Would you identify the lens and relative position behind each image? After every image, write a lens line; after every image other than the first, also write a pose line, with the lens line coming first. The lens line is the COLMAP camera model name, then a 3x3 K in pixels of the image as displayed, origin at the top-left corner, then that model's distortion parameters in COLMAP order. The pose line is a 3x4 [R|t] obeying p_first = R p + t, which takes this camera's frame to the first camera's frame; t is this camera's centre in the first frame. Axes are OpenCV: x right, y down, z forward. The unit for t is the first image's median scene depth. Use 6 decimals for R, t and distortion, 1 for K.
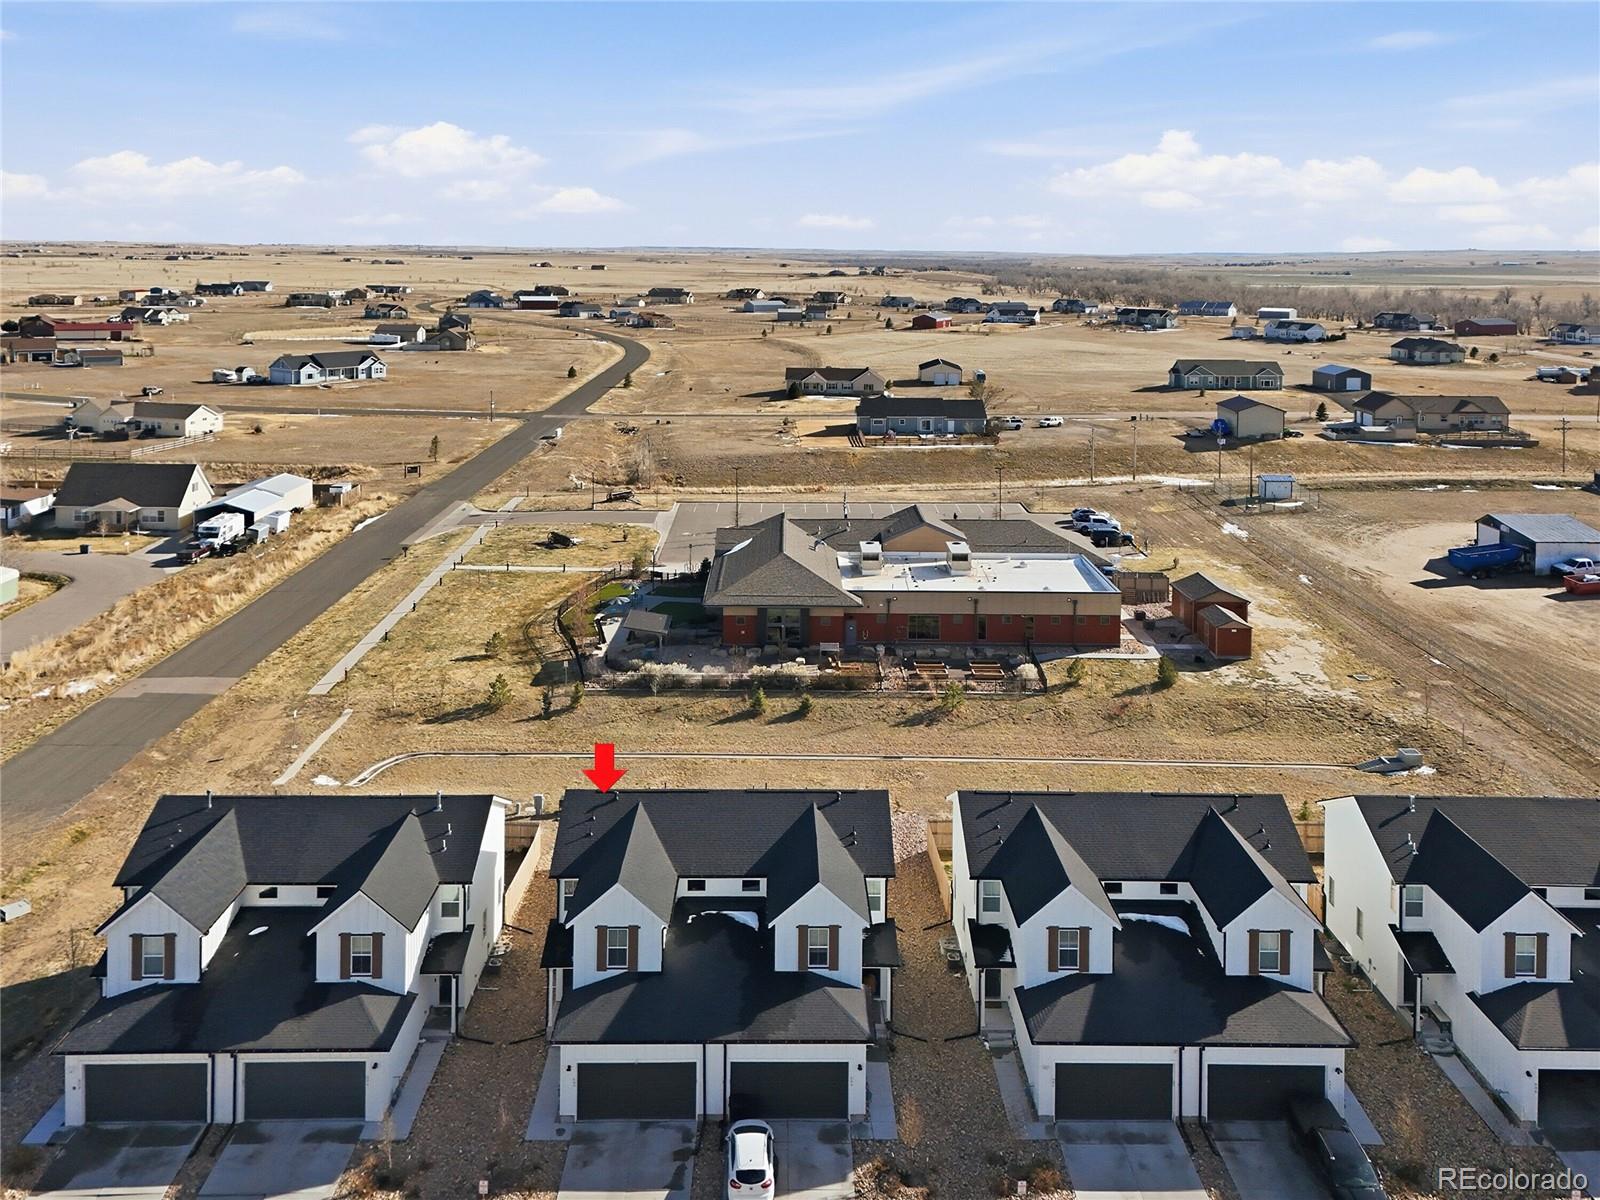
lens RADIAL K [[878.6, 0, 800.0], [0, 878.6, 600.0], [0, 0, 1]] dist [0.024856, -0.001579]
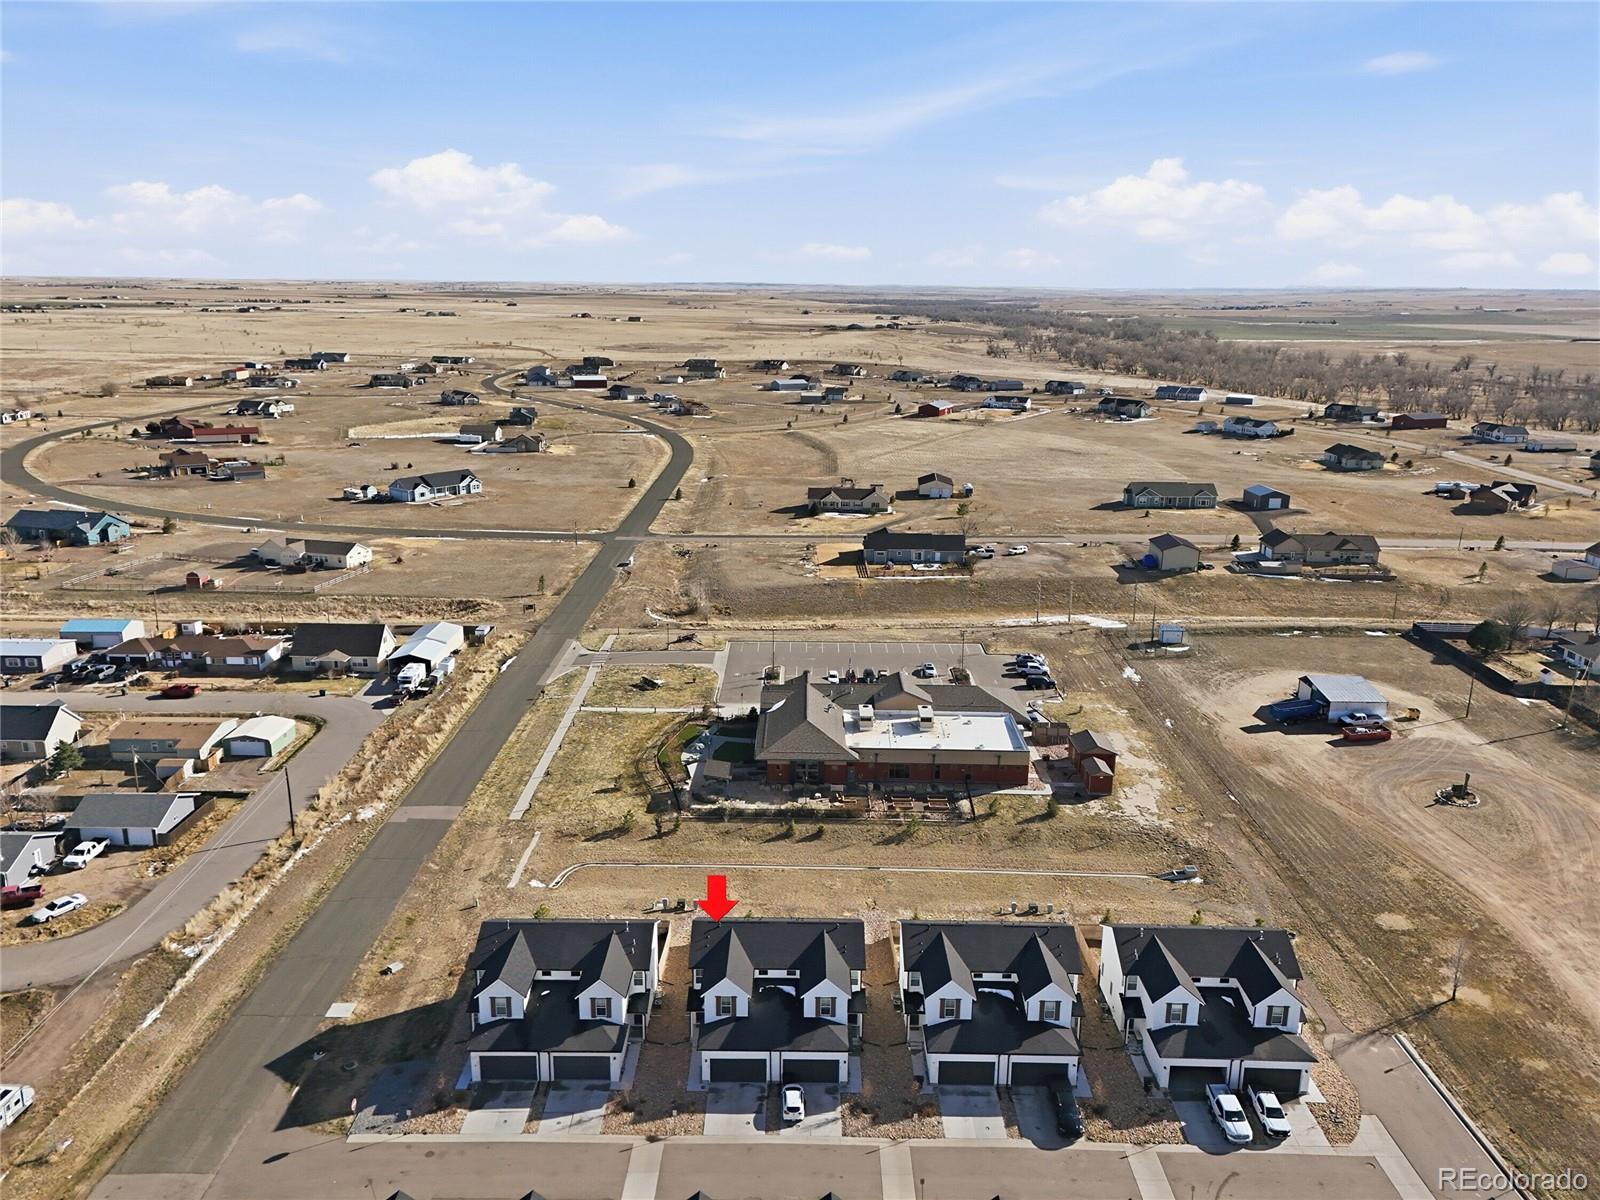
lens RADIAL K [[1272.0, 0, 800.9], [0, 1272.0, 533.5], [0, 0, 1]] dist [0.084963, -0.081301]
pose [[0.999855, 0.005438, -0.016145, 0.004015], [-0.001515, 0.972309, 0.233695, -0.881361], [0.016969, -0.233637, 0.972176, -1.051568]]
